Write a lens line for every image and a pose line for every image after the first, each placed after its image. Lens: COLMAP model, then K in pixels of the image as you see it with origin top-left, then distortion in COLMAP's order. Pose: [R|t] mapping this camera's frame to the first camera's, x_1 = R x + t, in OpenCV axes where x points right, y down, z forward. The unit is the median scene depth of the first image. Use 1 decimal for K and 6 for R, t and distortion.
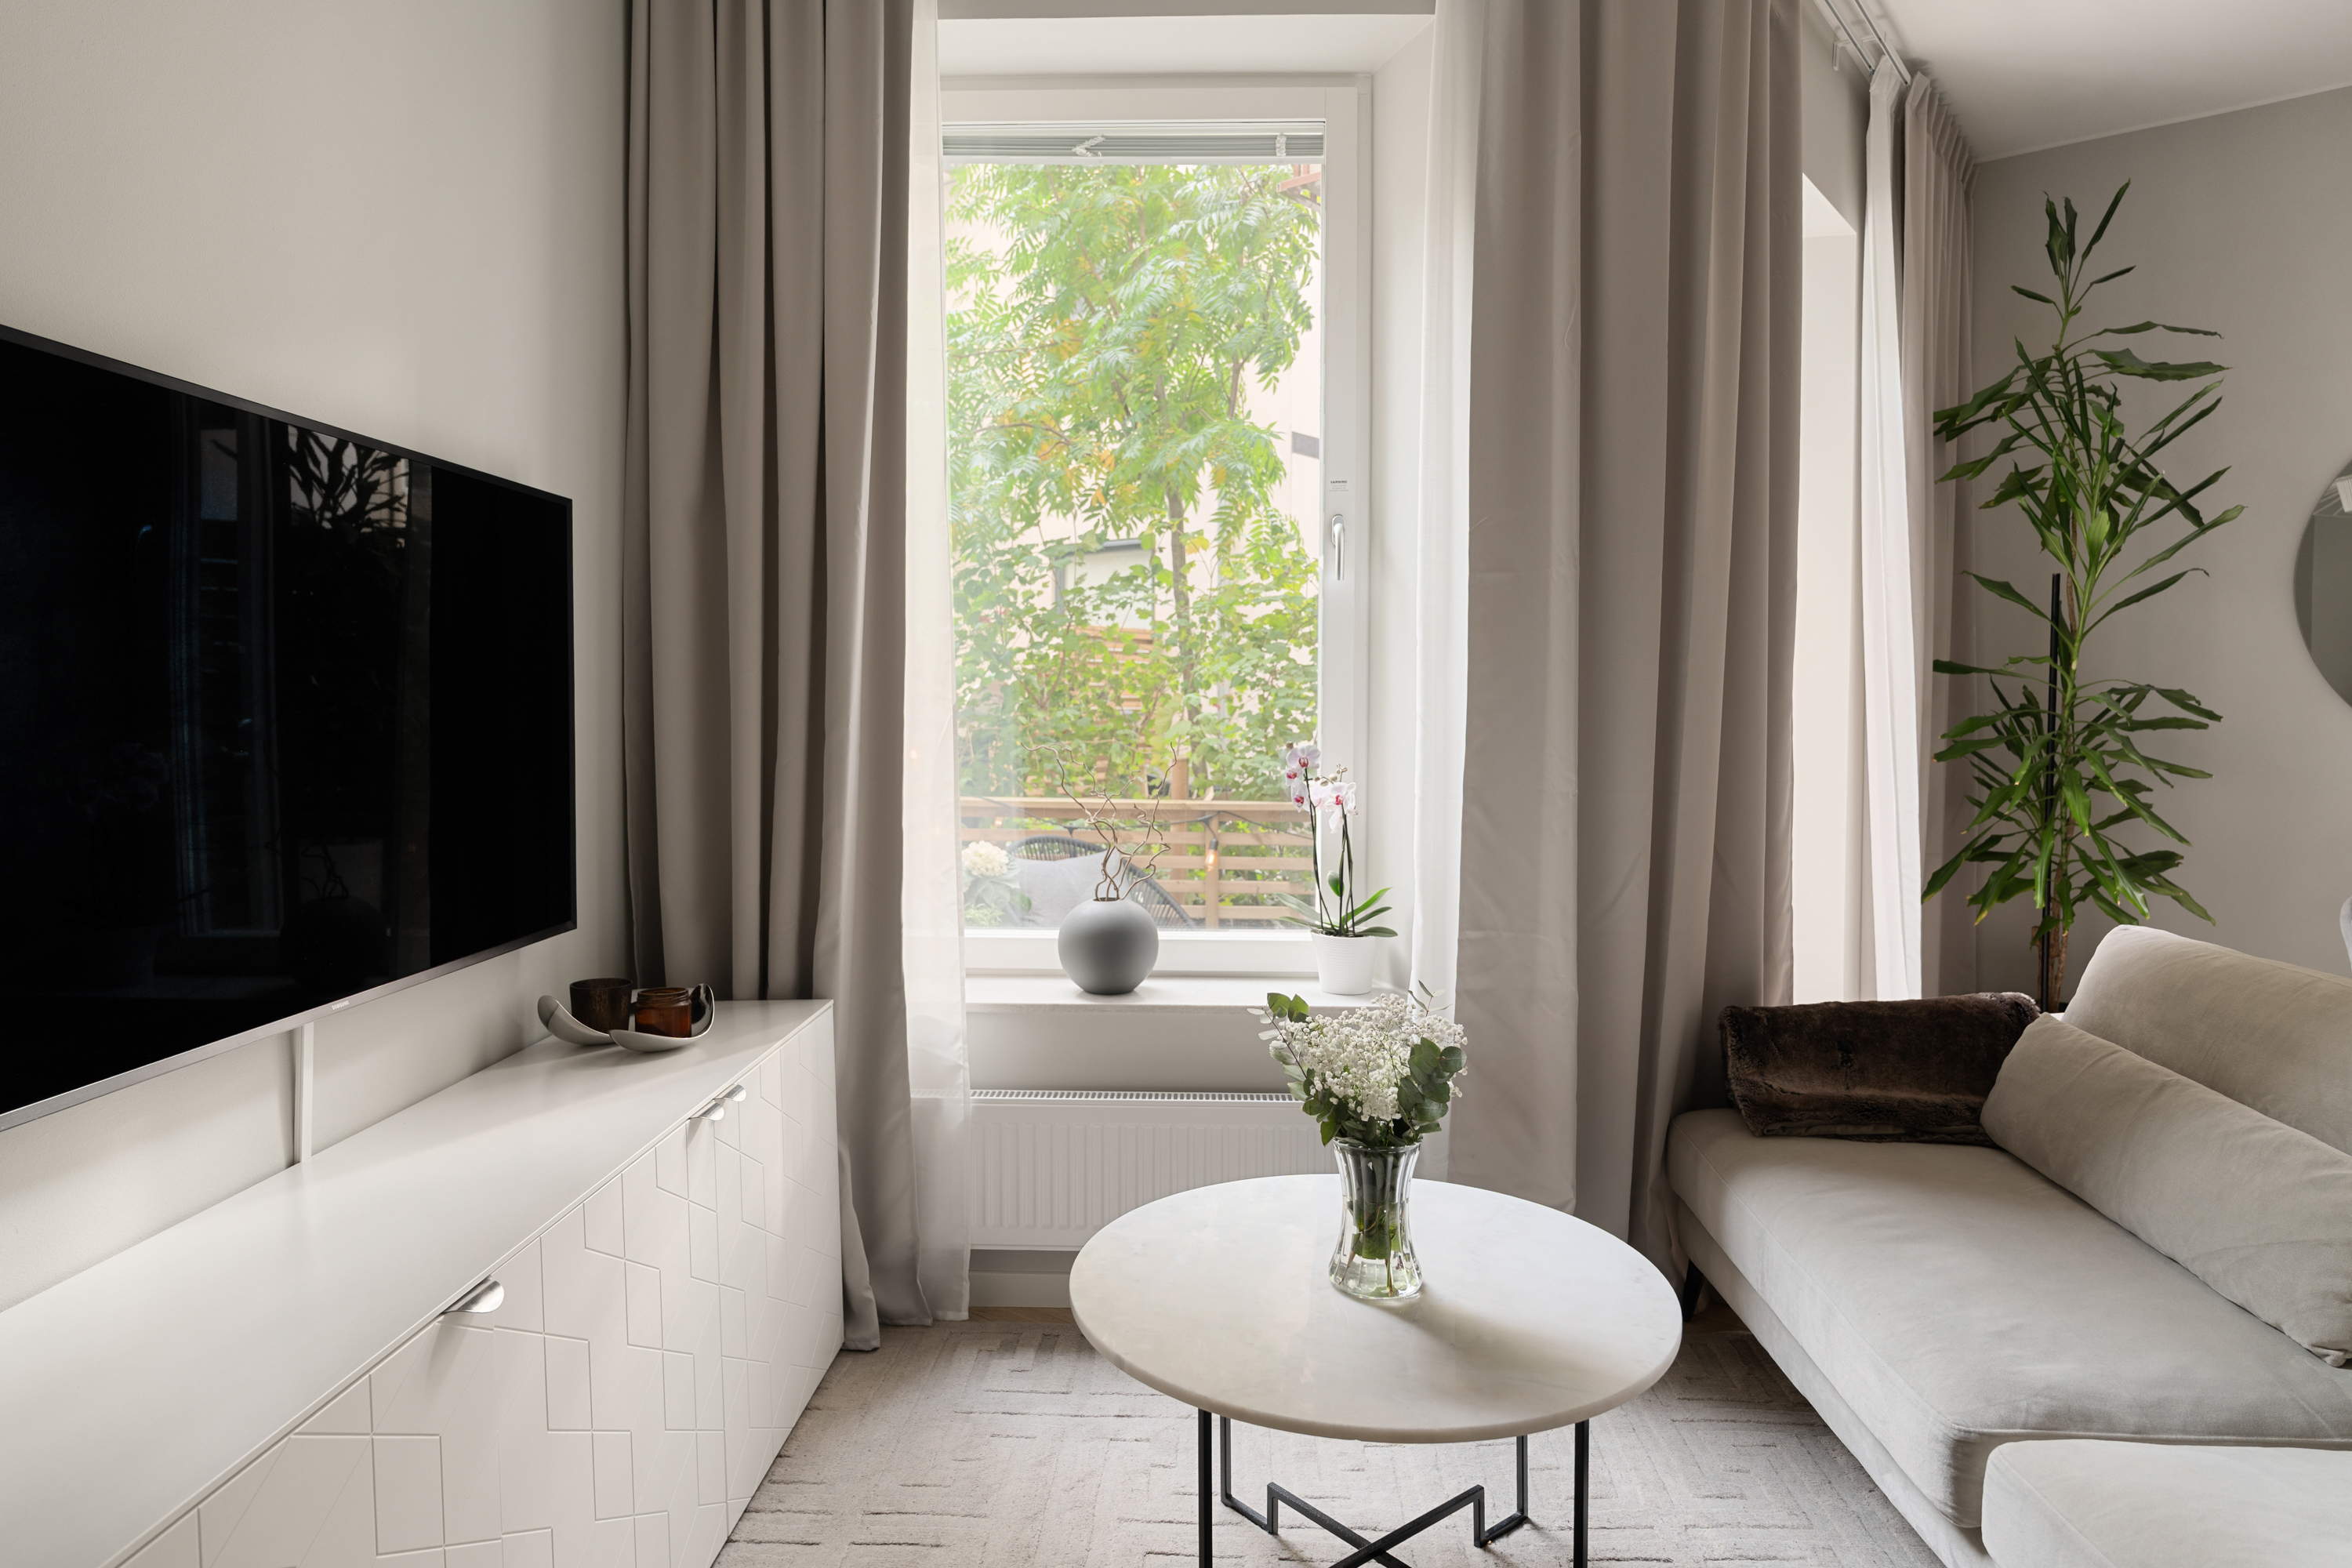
lens RADIAL K [[1380.5, 0, 1168.2], [0, 1380.5, 753.7], [0, 0, 1]] dist [-0.008470, 0.000300]
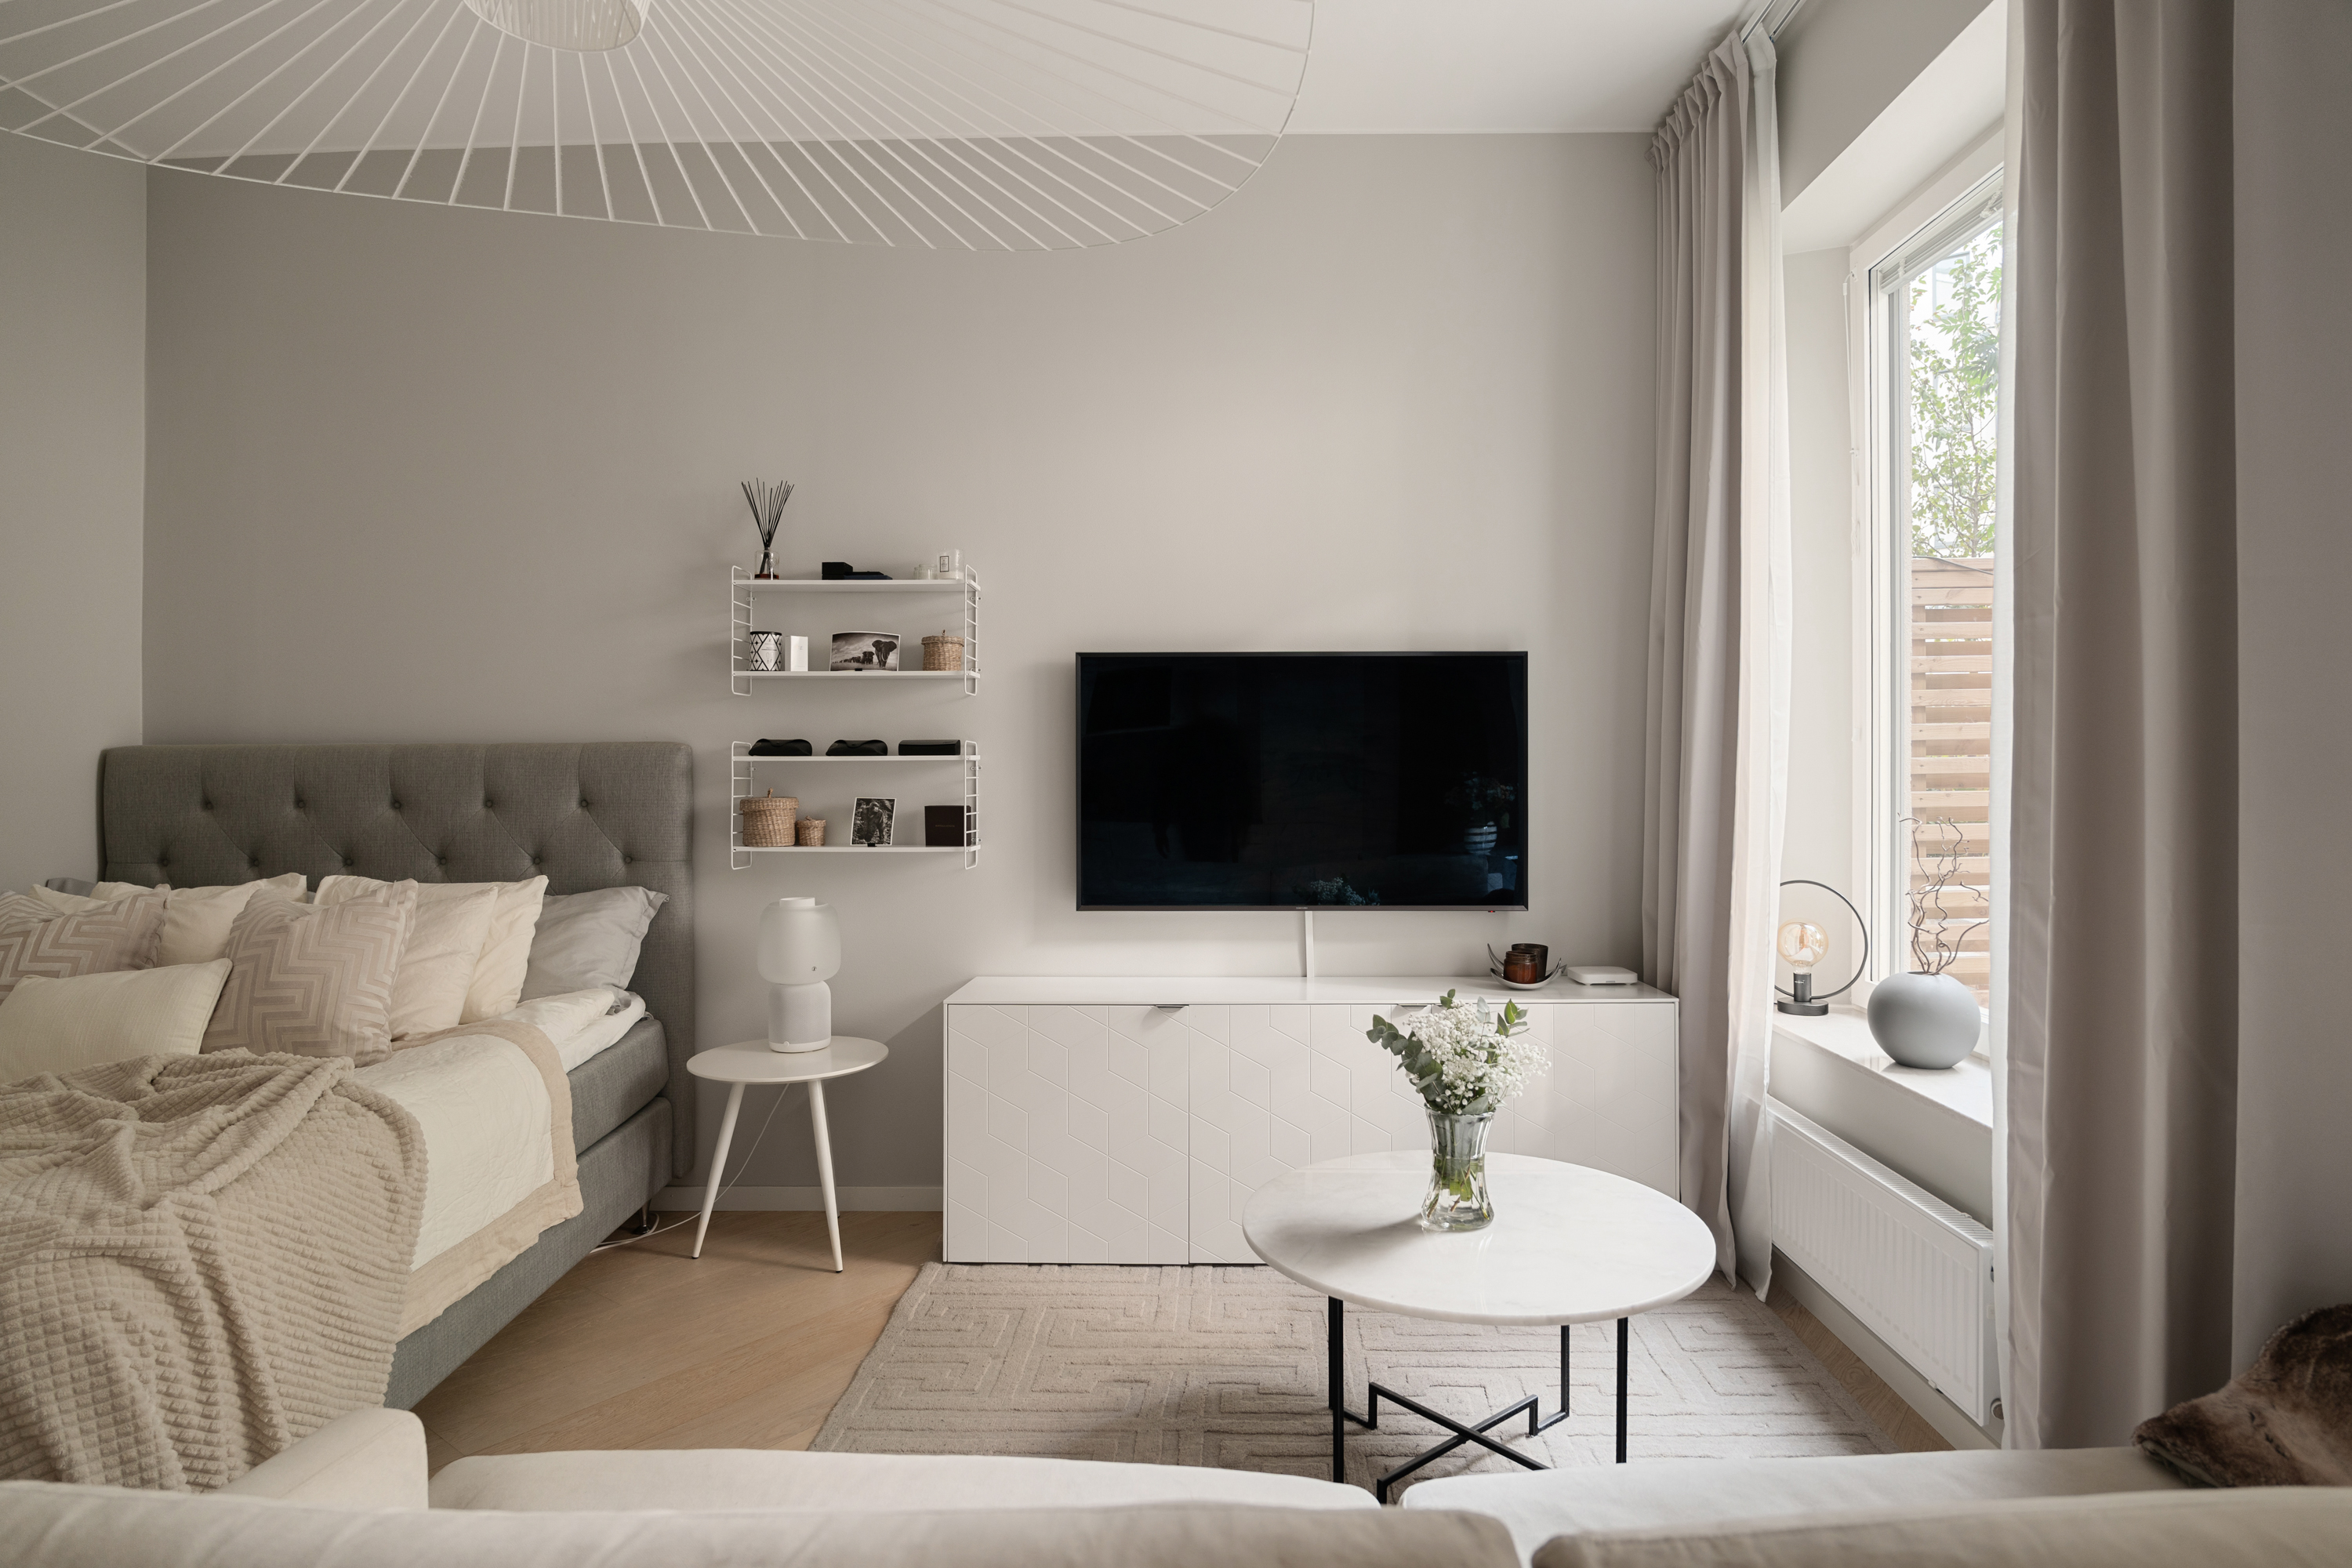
lens RADIAL K [[1295.2, 0, 1199.9], [0, 1295.2, 762.0], [0, 0, 1]] dist [-0.016692, 0.001926]
pose [[0.010766, -0.002334, -0.999939, 0.991312], [-0.032635, 0.999464, -0.002684, -0.030006], [0.999409, 0.032662, 0.010684, 0.519954]]
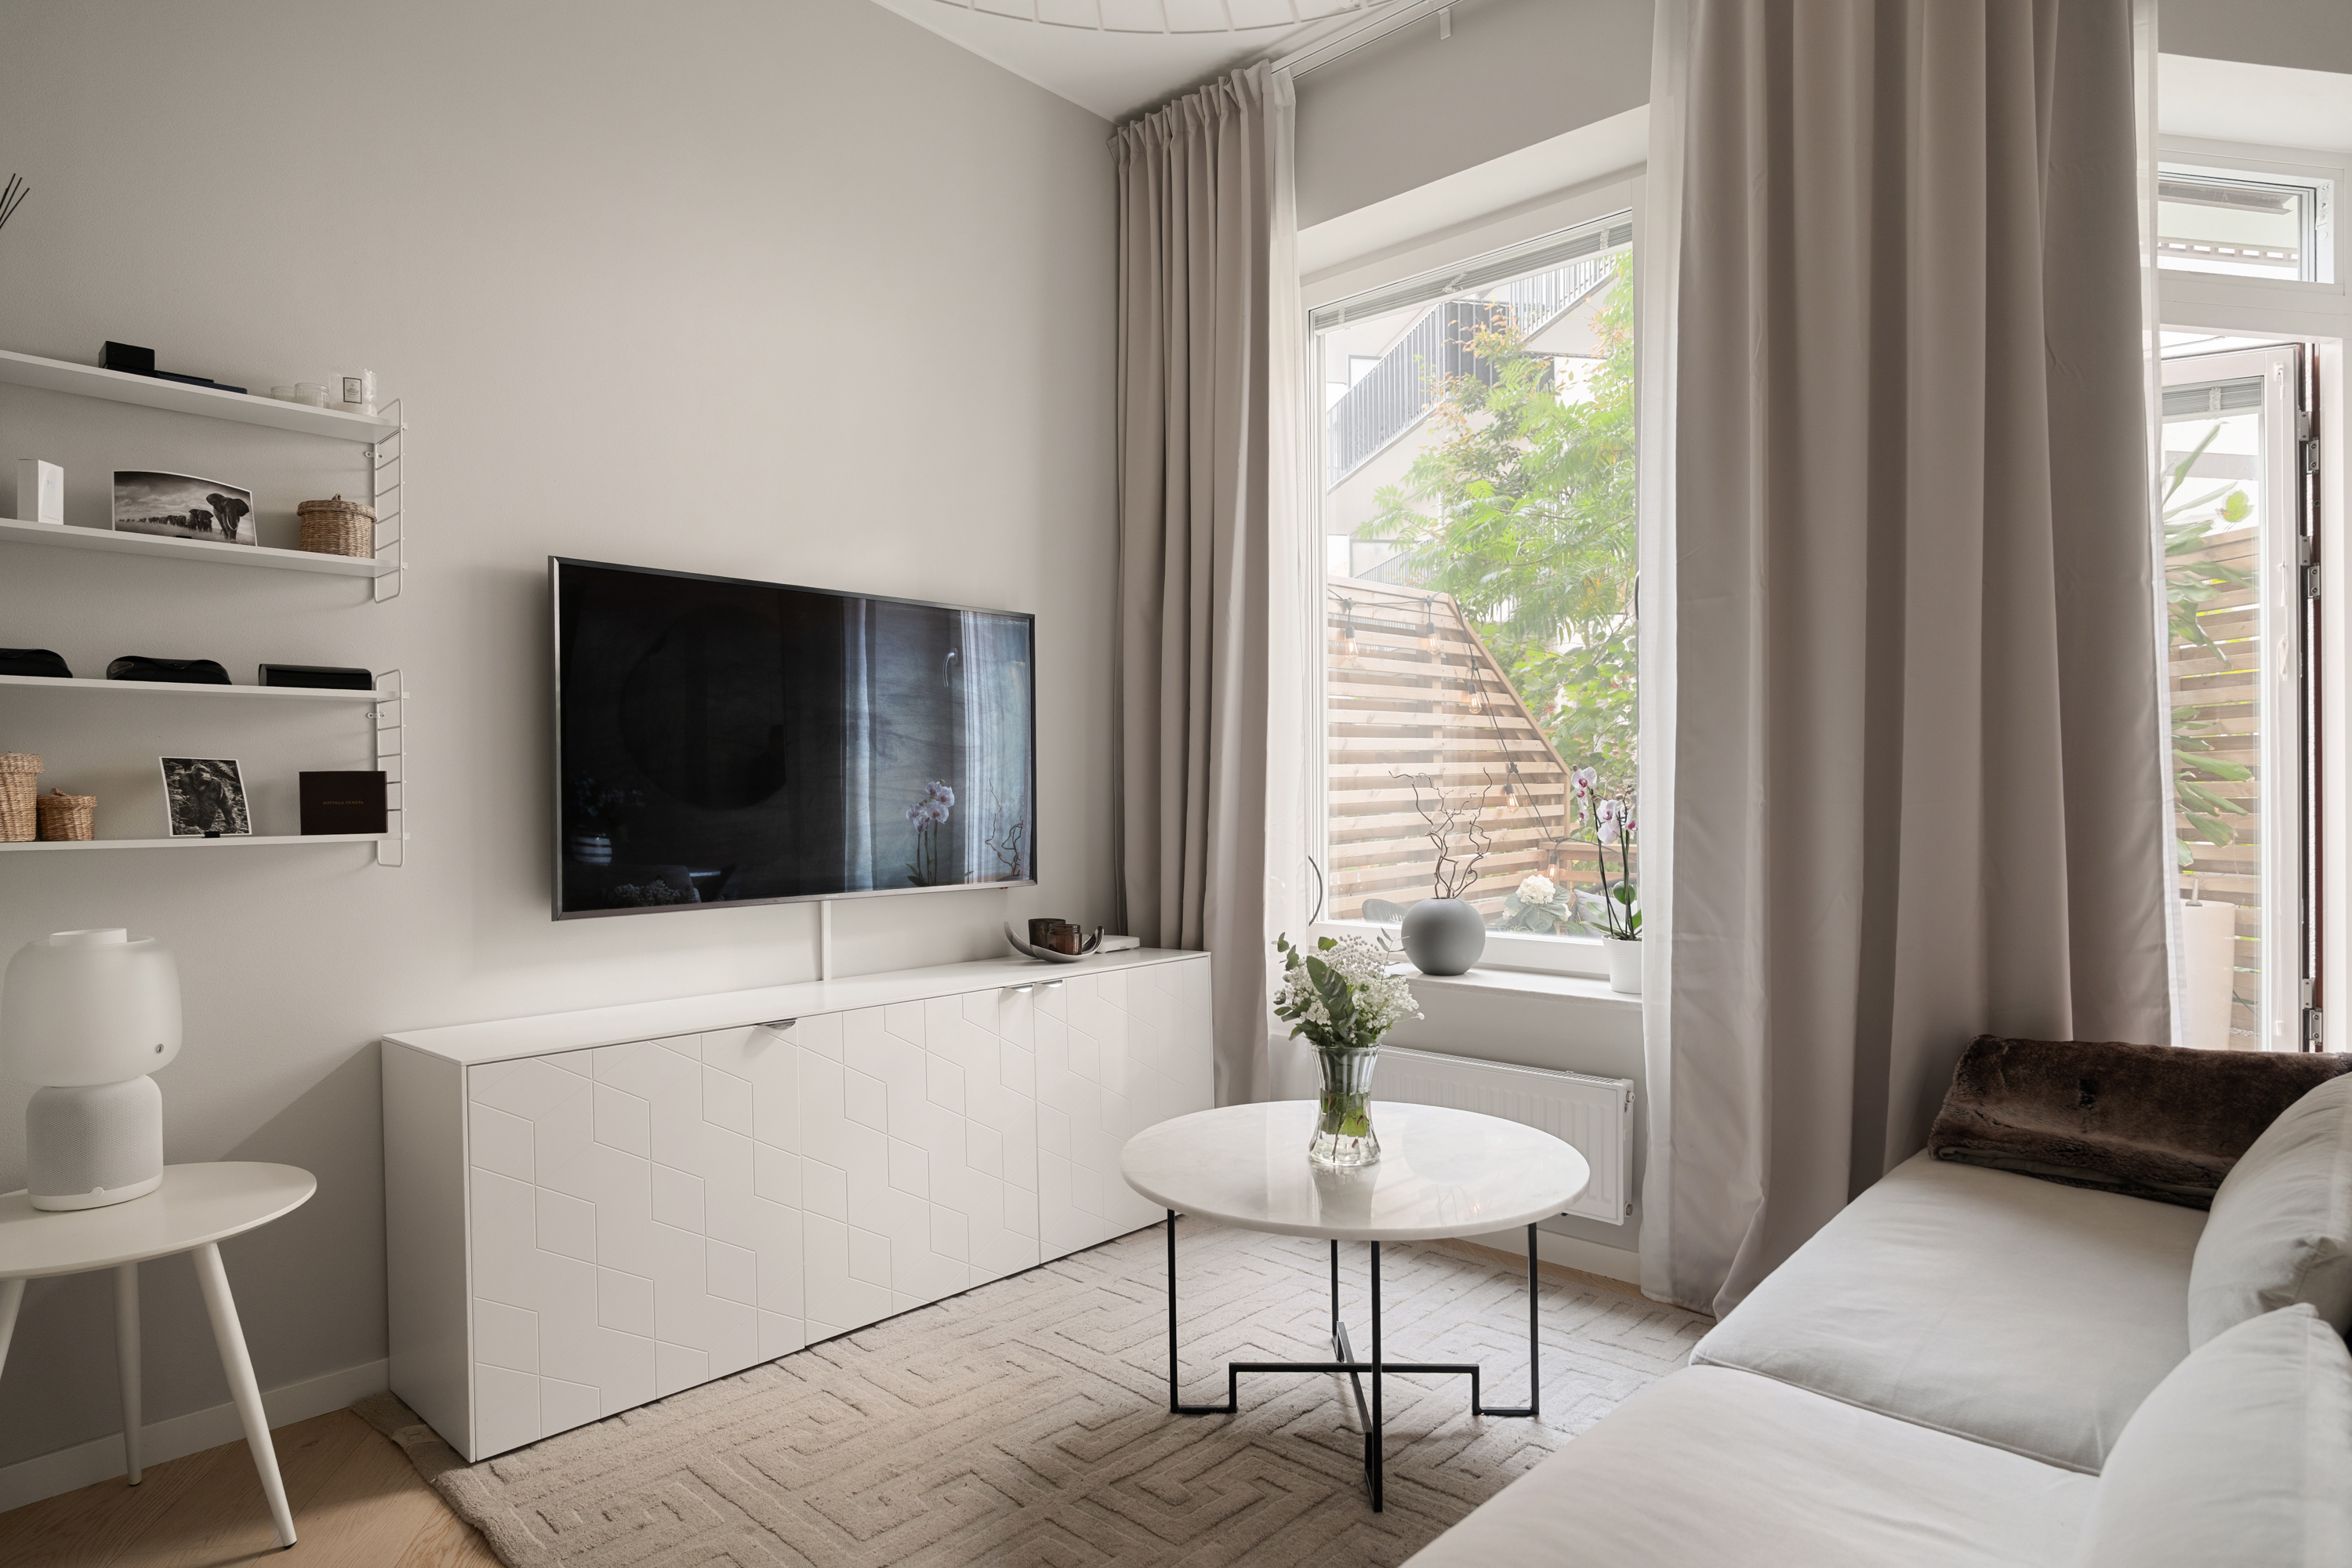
lens RADIAL K [[1327.2, 0, 1164.7], [0, 1327.2, 794.1], [0, 0, 1]] dist [-0.016386, 0.000687]
pose [[0.750493, -0.006733, -0.660844, 0.612550], [-0.013911, 0.999566, -0.025983, 0.054015], [0.660732, 0.028693, 0.750074, -0.043953]]
